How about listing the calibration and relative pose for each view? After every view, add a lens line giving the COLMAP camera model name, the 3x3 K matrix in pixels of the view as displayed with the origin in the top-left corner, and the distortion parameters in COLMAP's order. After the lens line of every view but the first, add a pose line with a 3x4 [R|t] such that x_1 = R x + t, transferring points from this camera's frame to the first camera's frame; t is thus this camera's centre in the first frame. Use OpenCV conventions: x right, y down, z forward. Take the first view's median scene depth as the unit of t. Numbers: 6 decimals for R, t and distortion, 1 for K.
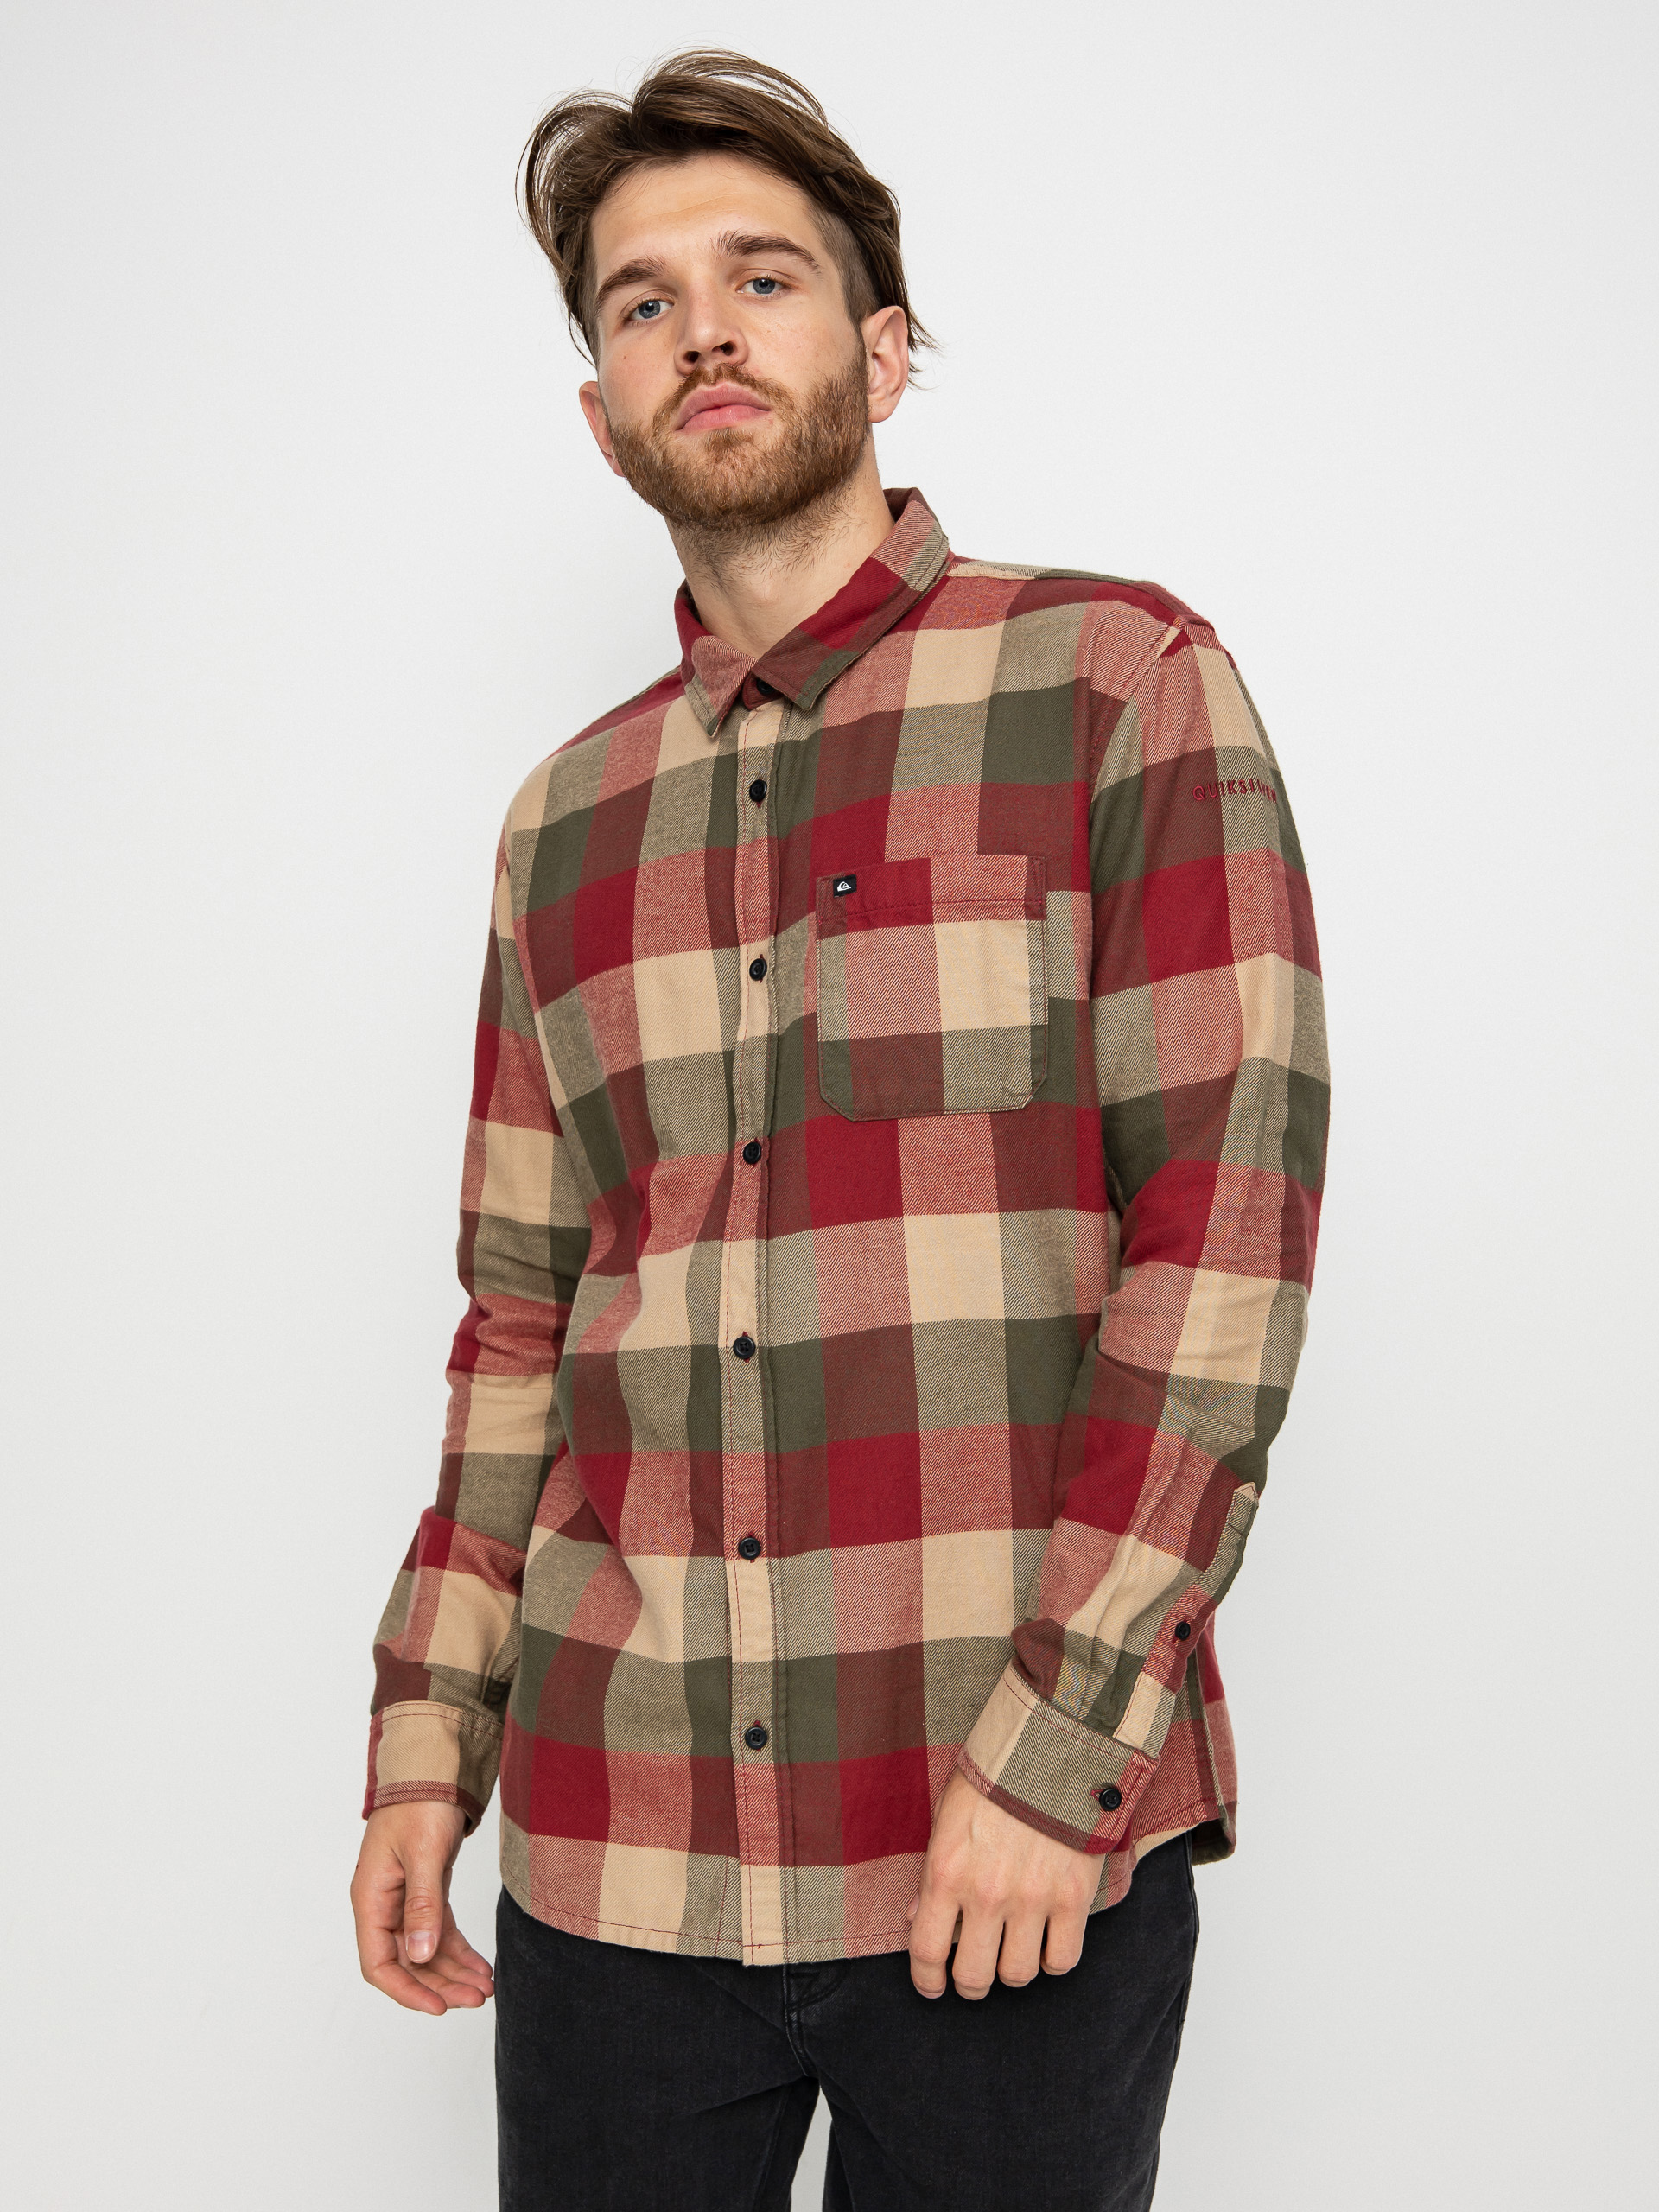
lens RADIAL K [[2807.6, 0, 829.5], [0, 2807.6, 1106.0], [0, 0, 1]] dist [-0.352921, -0.000108]
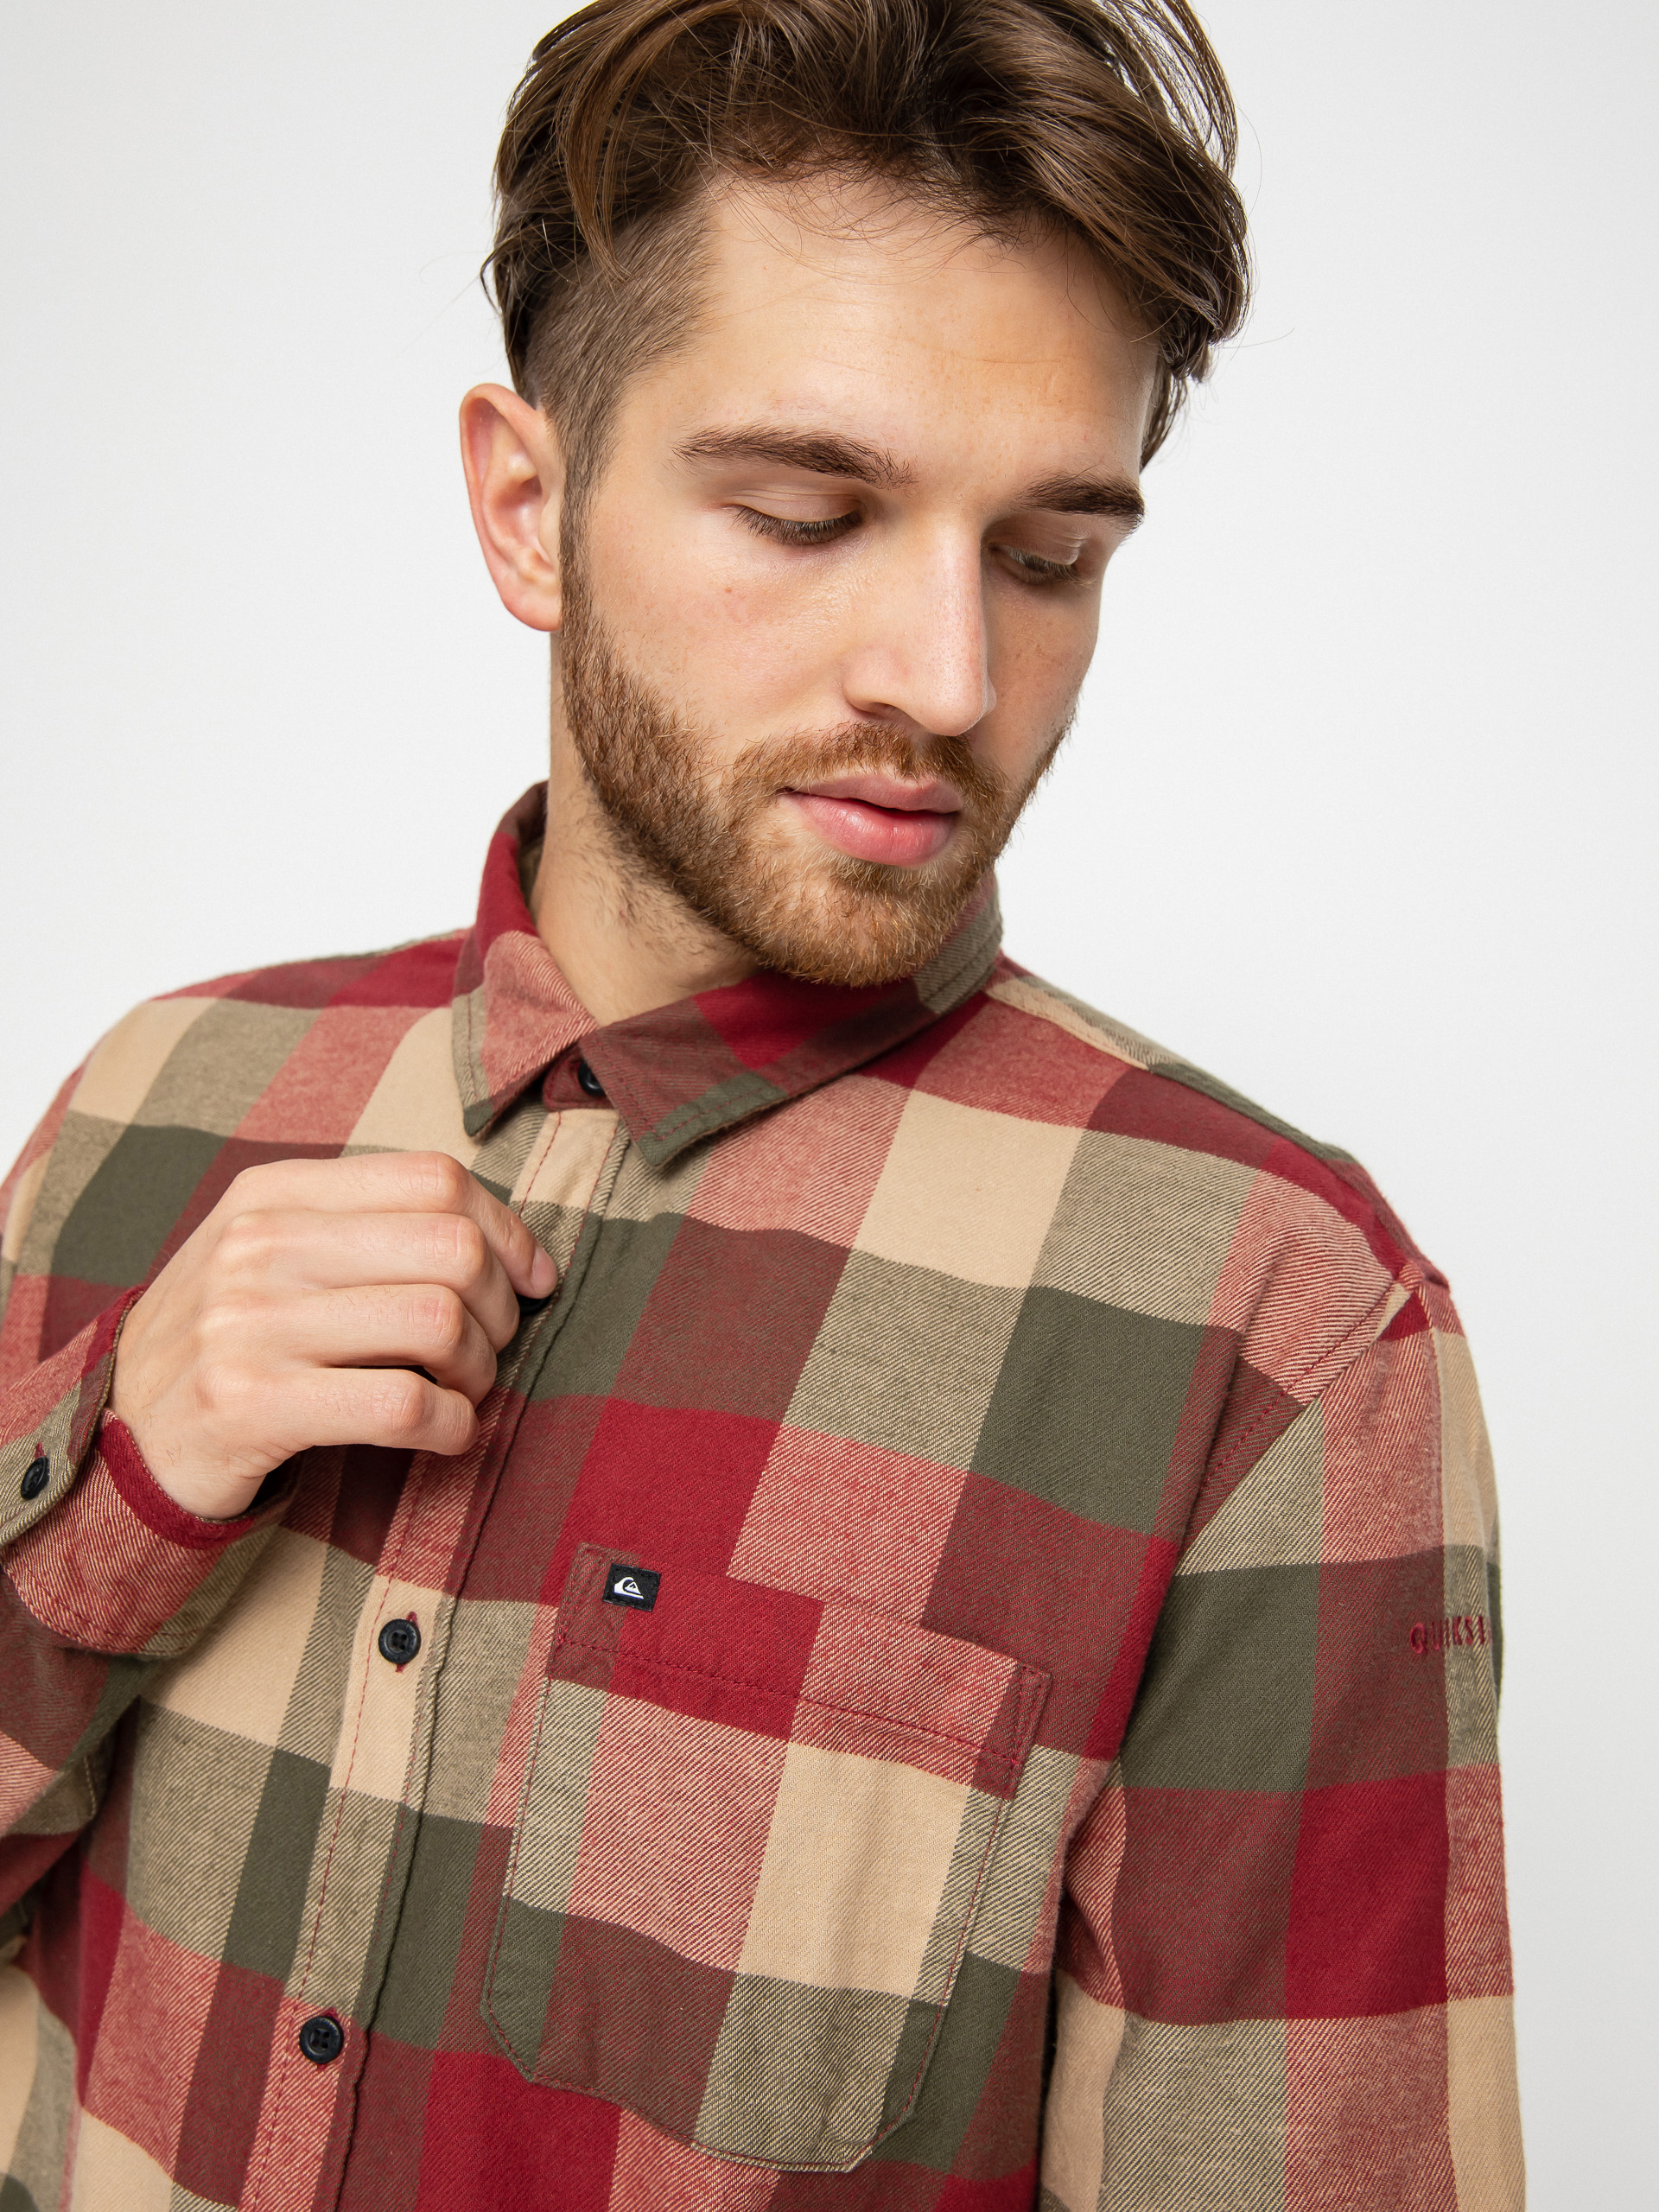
lens RADIAL K [[2514.0, 0, 829.5], [0, 2514.0, 1106.0], [0, 0, 1]] dist [-0.255768, 0.012643]
pose [[0.937147, 0.326854, 0.122154, -0.040744], [-0.318301, 0.944214, -0.084526, -0.128235], [-0.142967, 0.040332, 0.988905, 0.559168]]
